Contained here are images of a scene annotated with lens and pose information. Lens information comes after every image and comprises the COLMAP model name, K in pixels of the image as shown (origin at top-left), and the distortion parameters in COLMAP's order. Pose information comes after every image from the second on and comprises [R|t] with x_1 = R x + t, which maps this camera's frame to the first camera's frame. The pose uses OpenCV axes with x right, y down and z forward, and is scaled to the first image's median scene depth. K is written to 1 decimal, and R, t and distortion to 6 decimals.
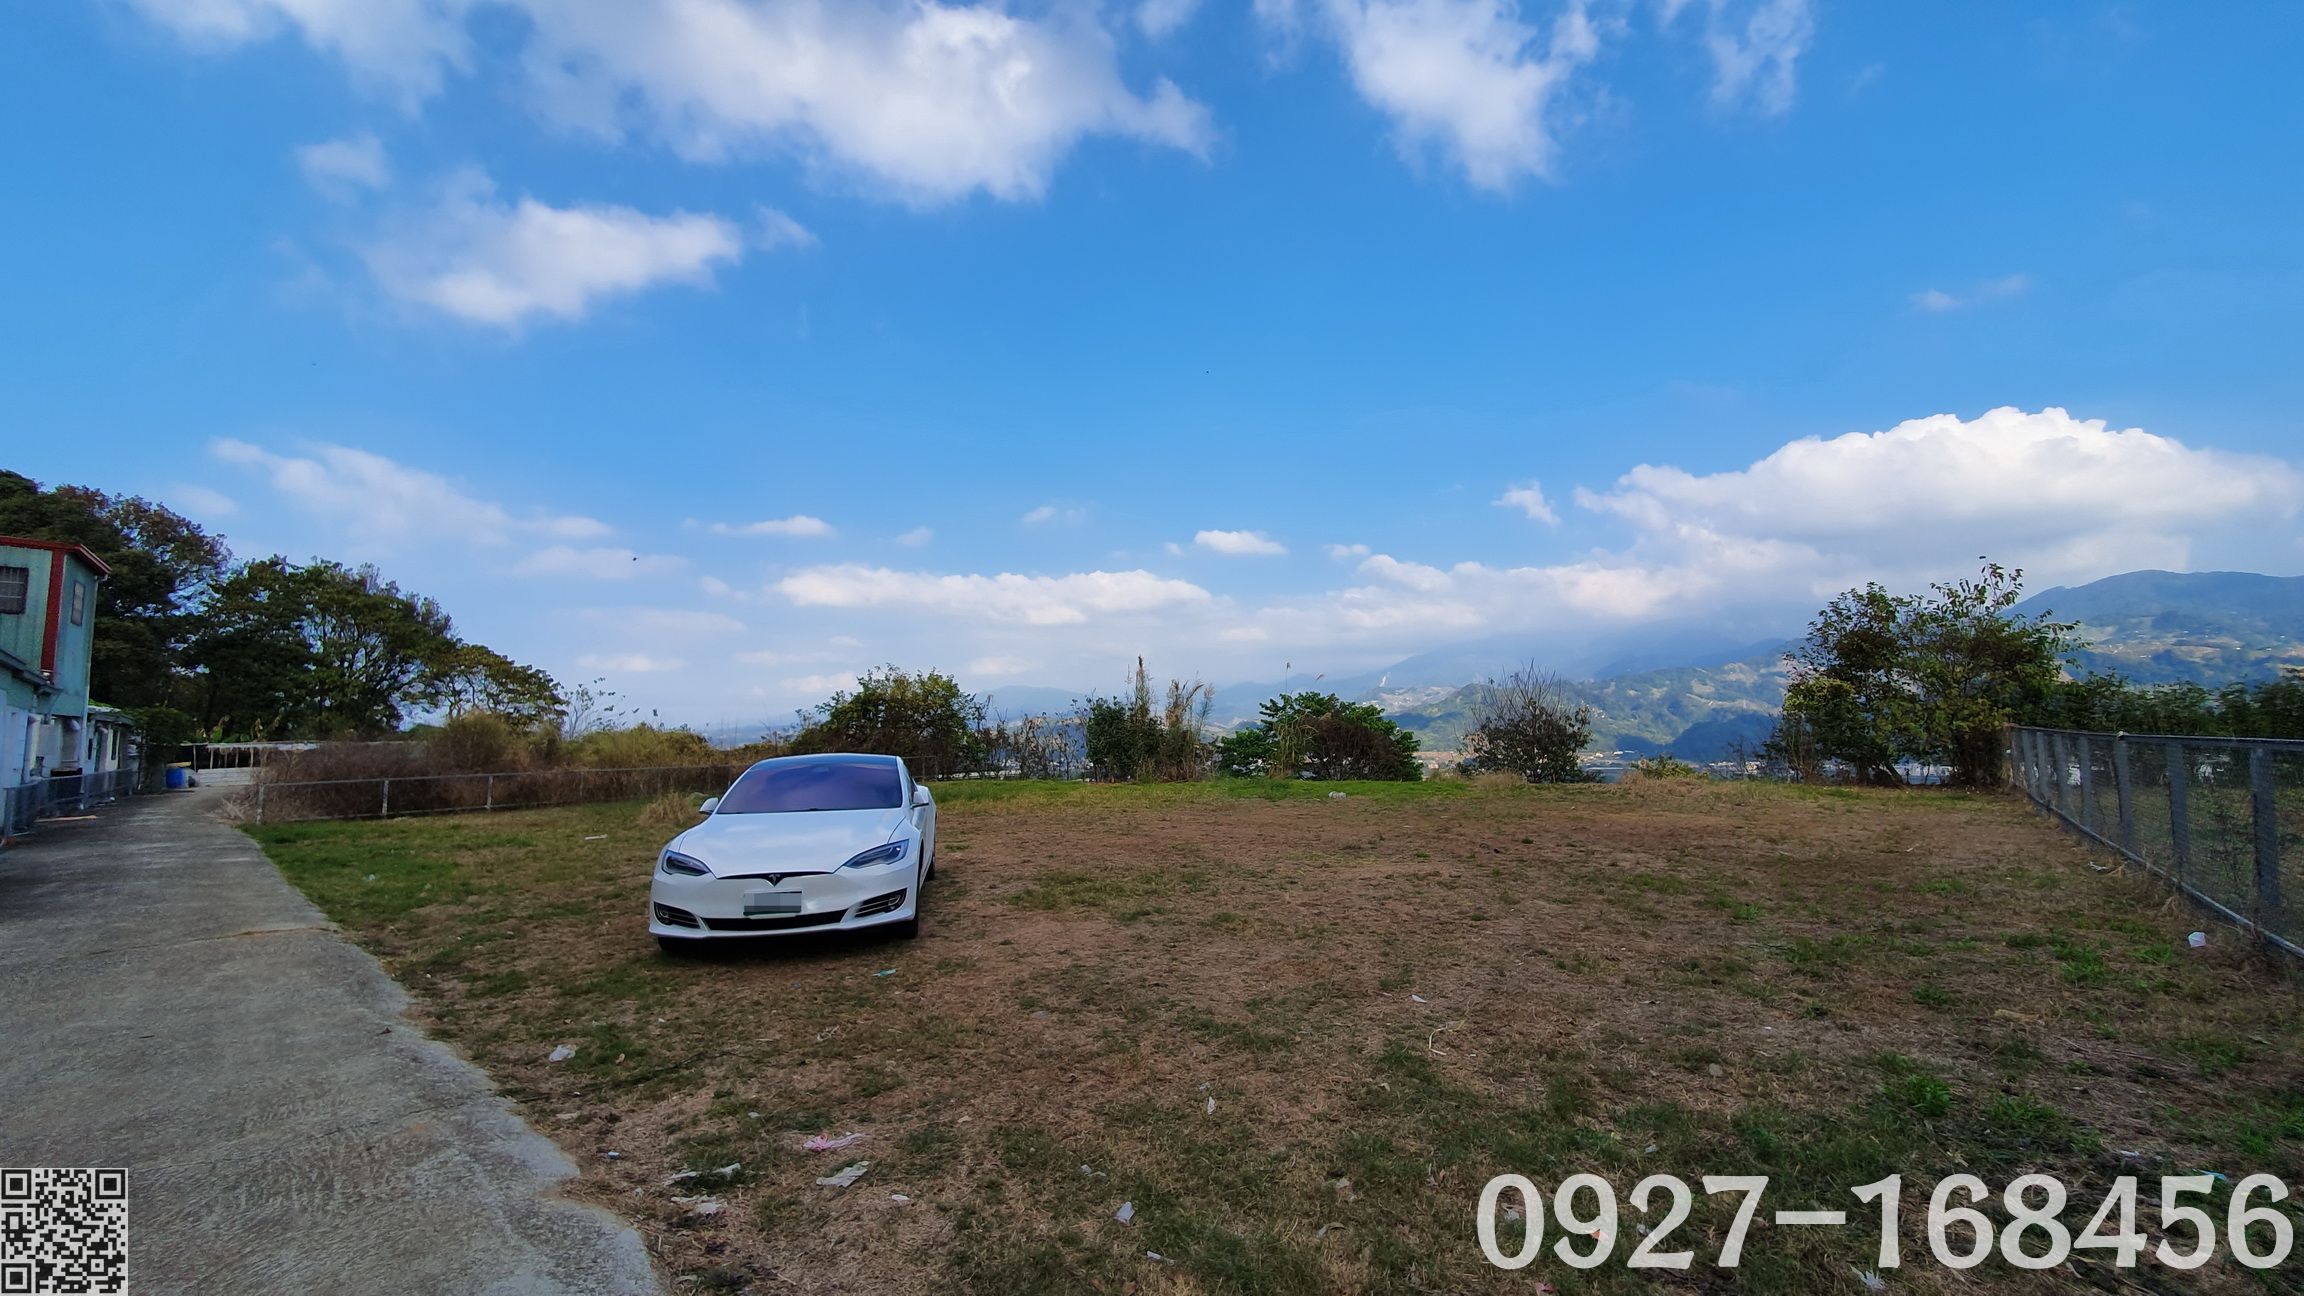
lens RADIAL K [[909.1, 0, 1152.0], [0, 909.1, 648.0], [0, 0, 1]] dist [0.001260, -0.000303]
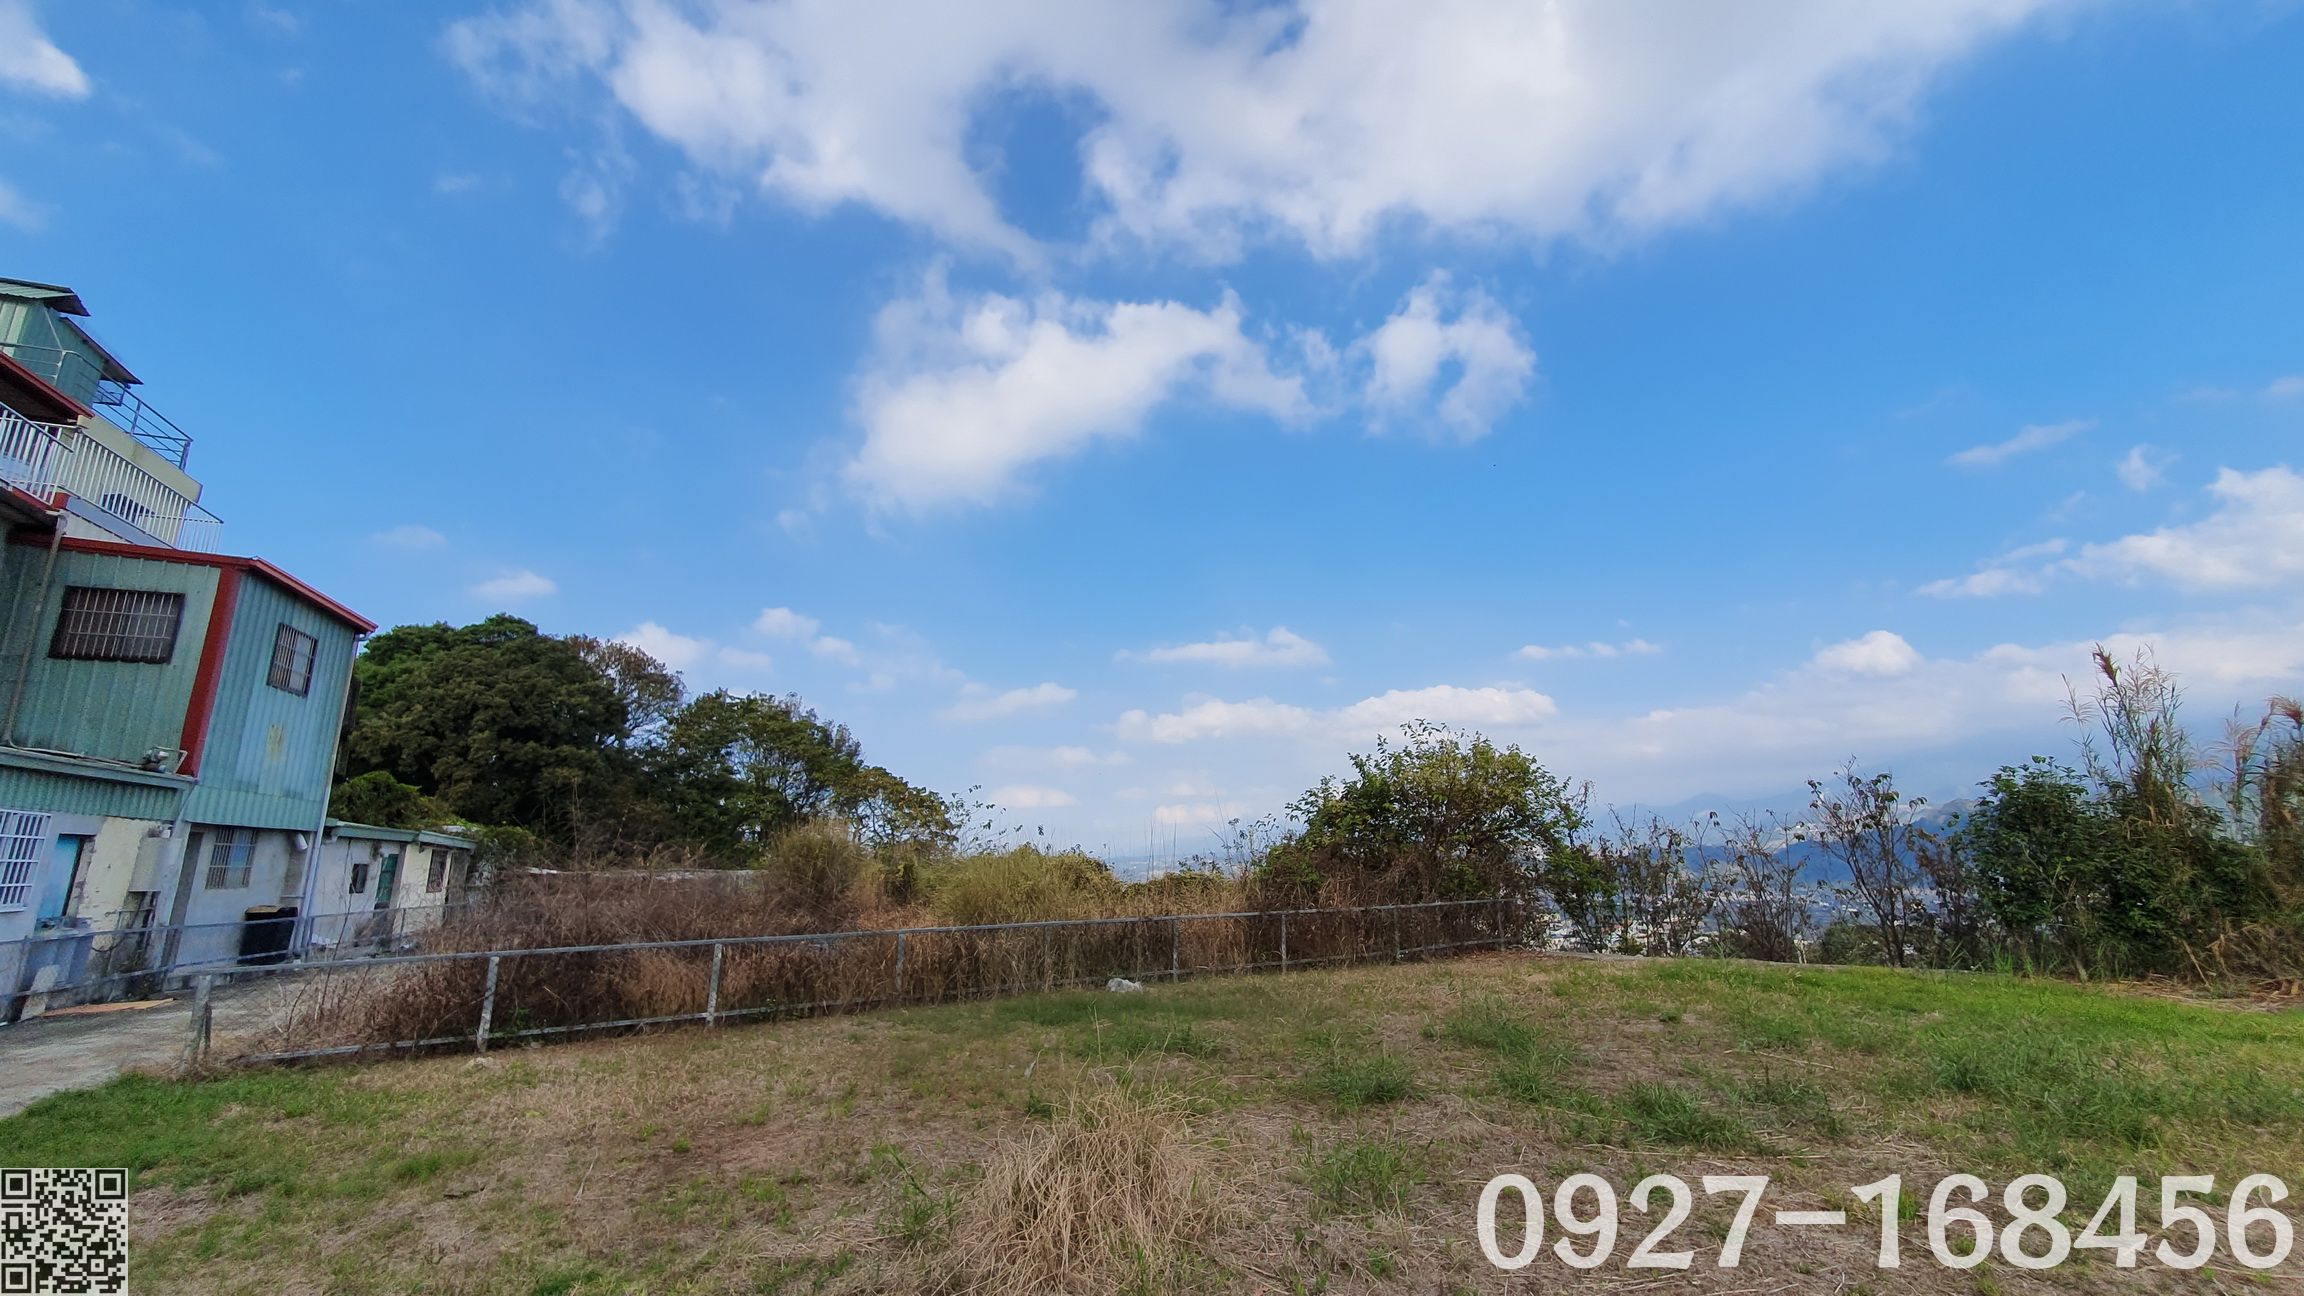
lens RADIAL K [[909.1, 0, 1152.0], [0, 909.1, 648.0], [0, 0, 1]] dist [0.001260, -0.000303]
pose [[0.928066, -0.087770, -0.361925, -0.148181], [0.037058, 0.988773, -0.144760, 0.029077], [0.370567, 0.120935, 0.920899, 0.273239]]
